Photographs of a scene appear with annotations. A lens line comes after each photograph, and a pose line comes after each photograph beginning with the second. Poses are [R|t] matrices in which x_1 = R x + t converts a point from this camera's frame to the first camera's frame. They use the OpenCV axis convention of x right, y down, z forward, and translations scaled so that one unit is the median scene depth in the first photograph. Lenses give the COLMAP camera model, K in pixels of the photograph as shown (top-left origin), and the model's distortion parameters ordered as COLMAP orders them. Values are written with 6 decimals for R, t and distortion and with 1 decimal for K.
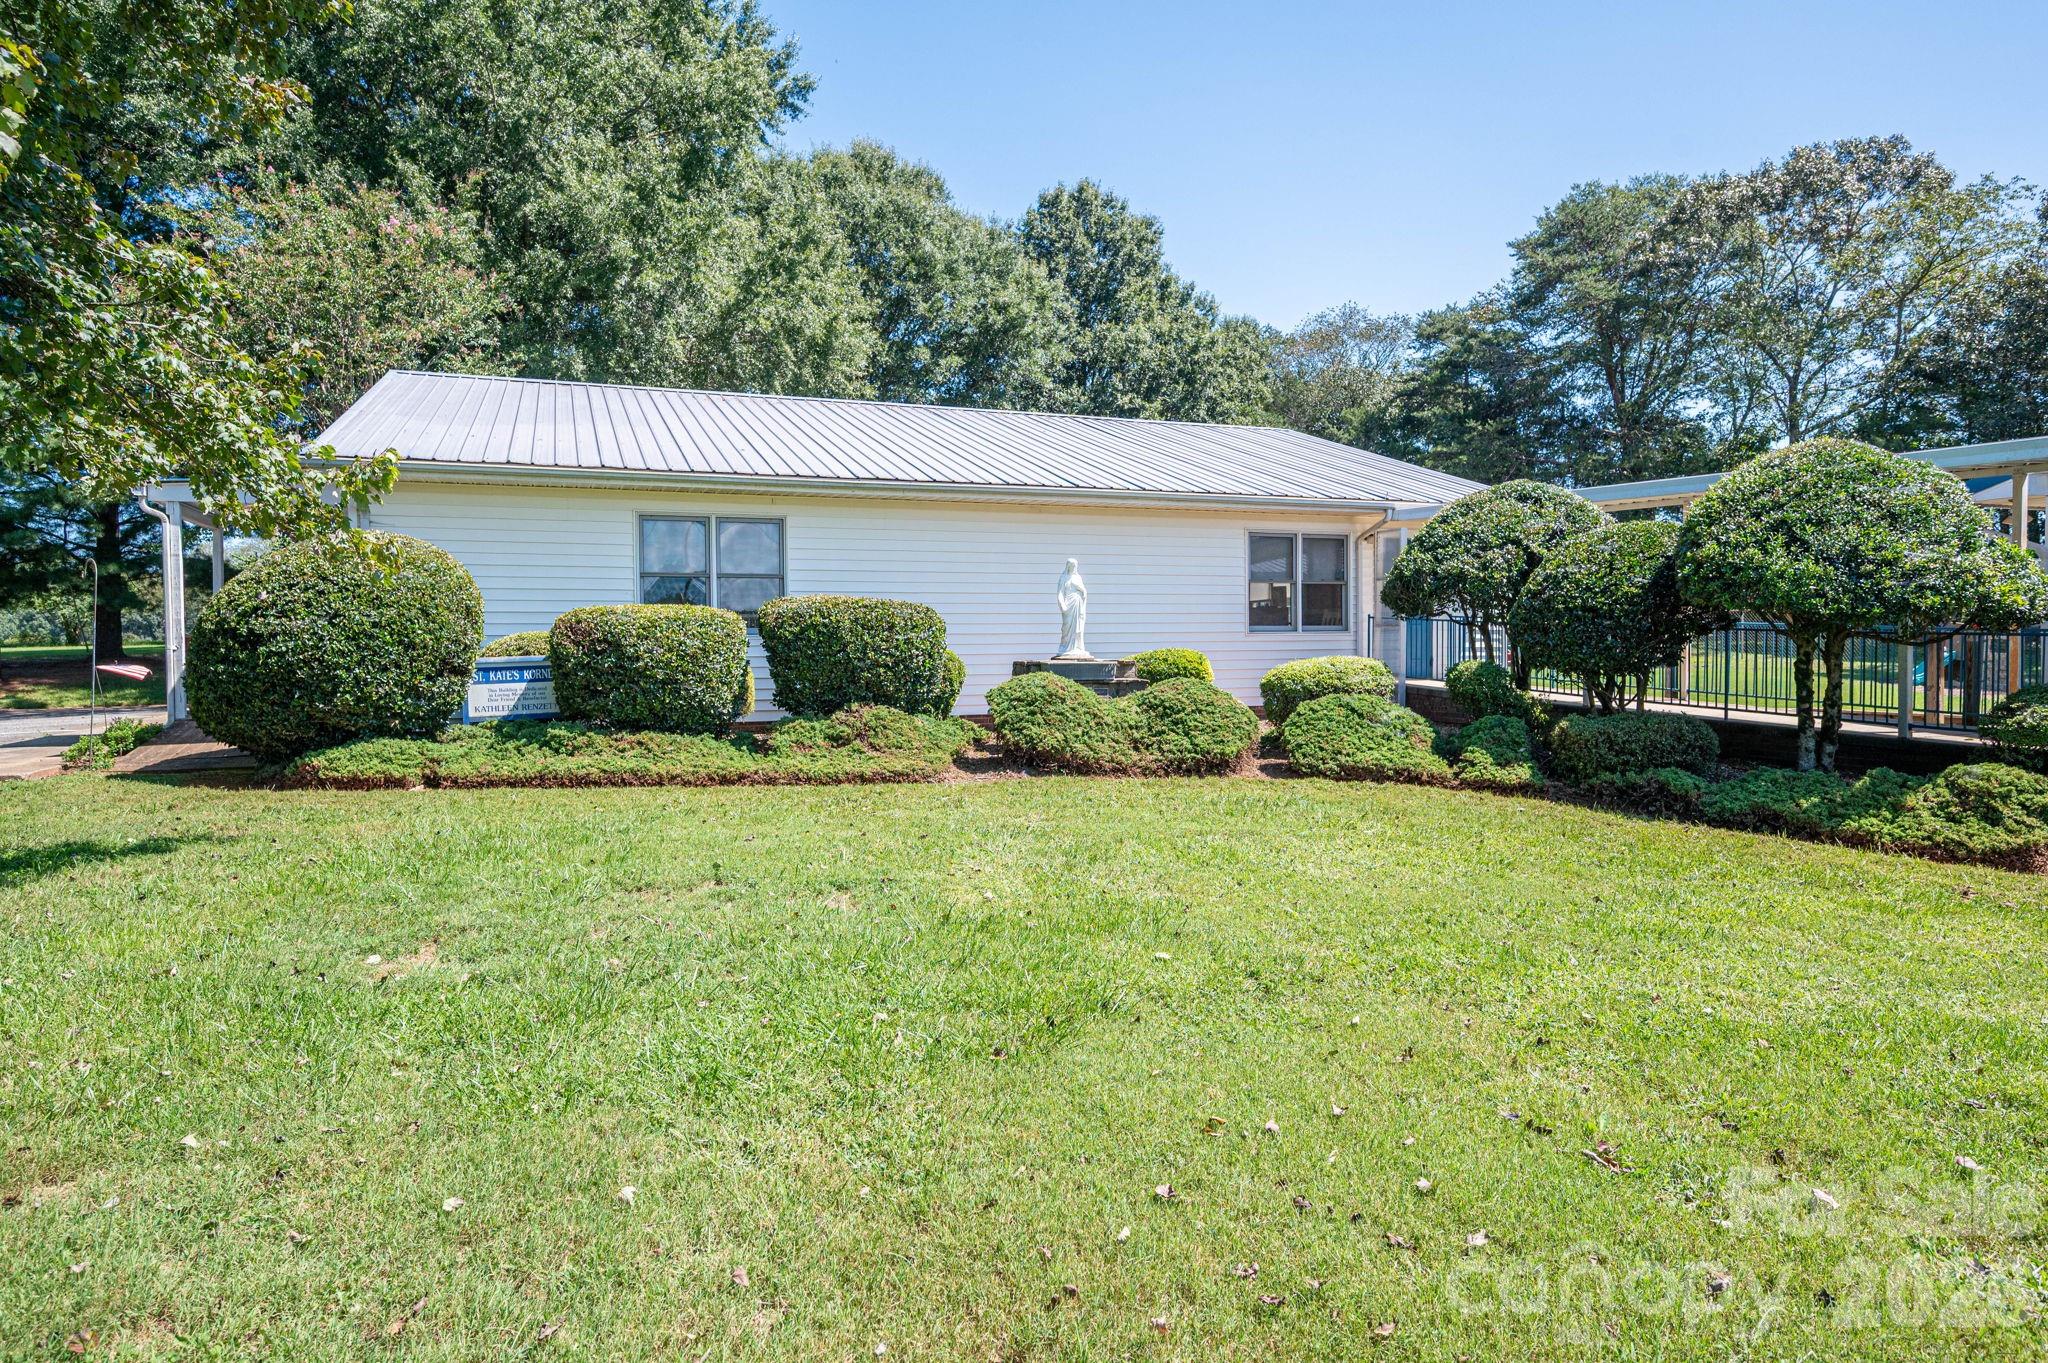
lens RADIAL K [[1004.7, 0, 1040.0], [0, 1004.7, 668.9], [0, 0, 1]] dist [0.013266, 0.000153]
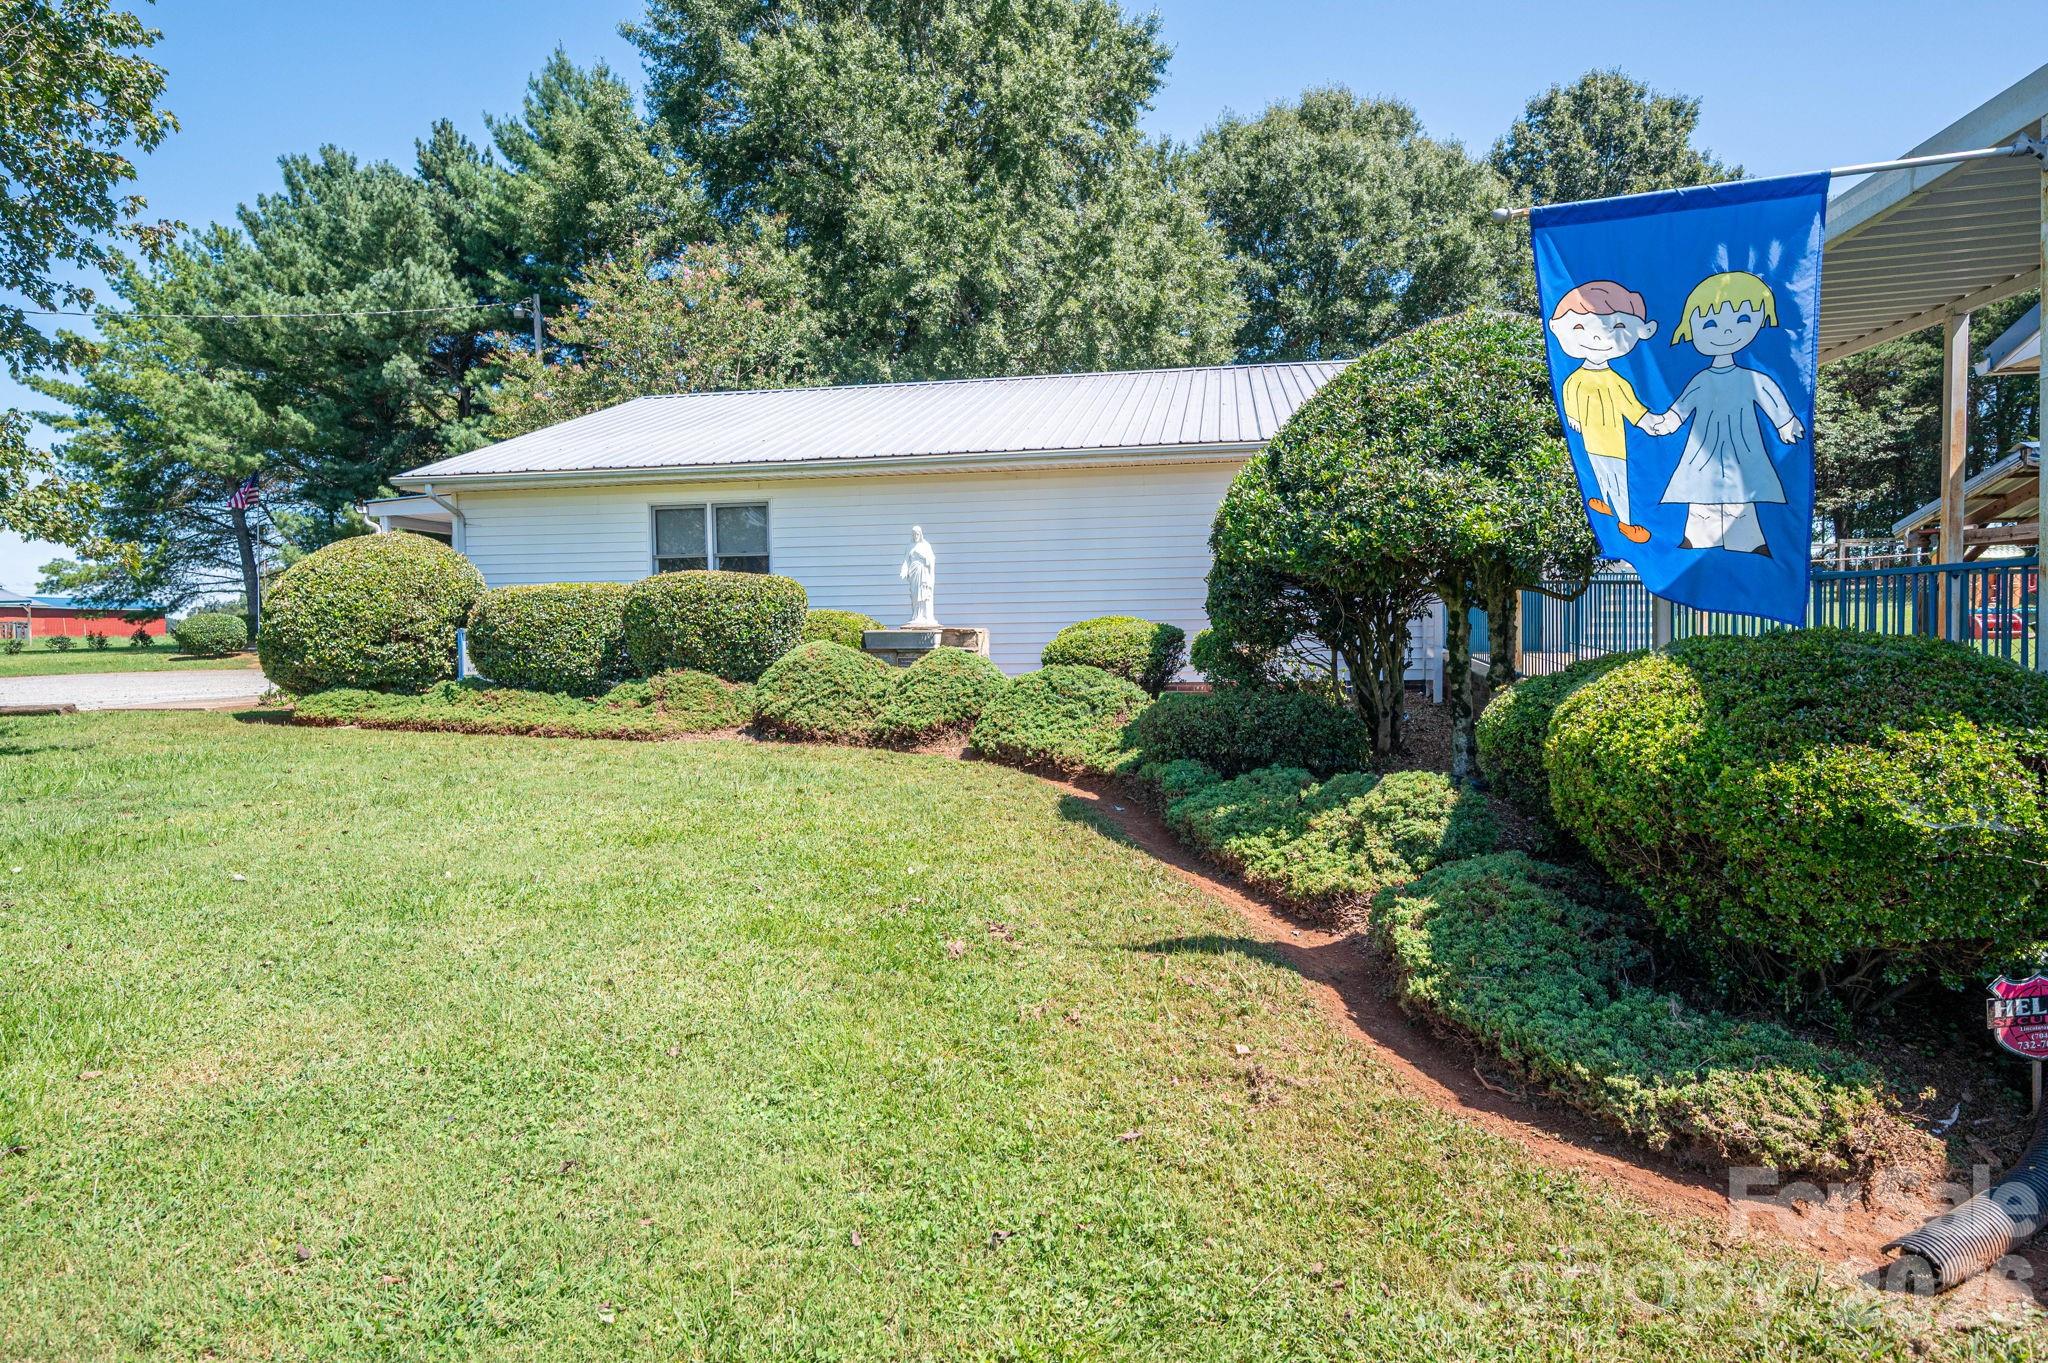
lens RADIAL K [[1004.7, 0, 1040.0], [0, 1004.7, 668.9], [0, 0, 1]] dist [0.013266, 0.000153]
pose [[0.904398, 0.016159, -0.426383, 0.659611], [-0.002948, 0.999495, 0.031625, -0.002282], [0.426679, -0.027345, 0.903990, 0.161818]]
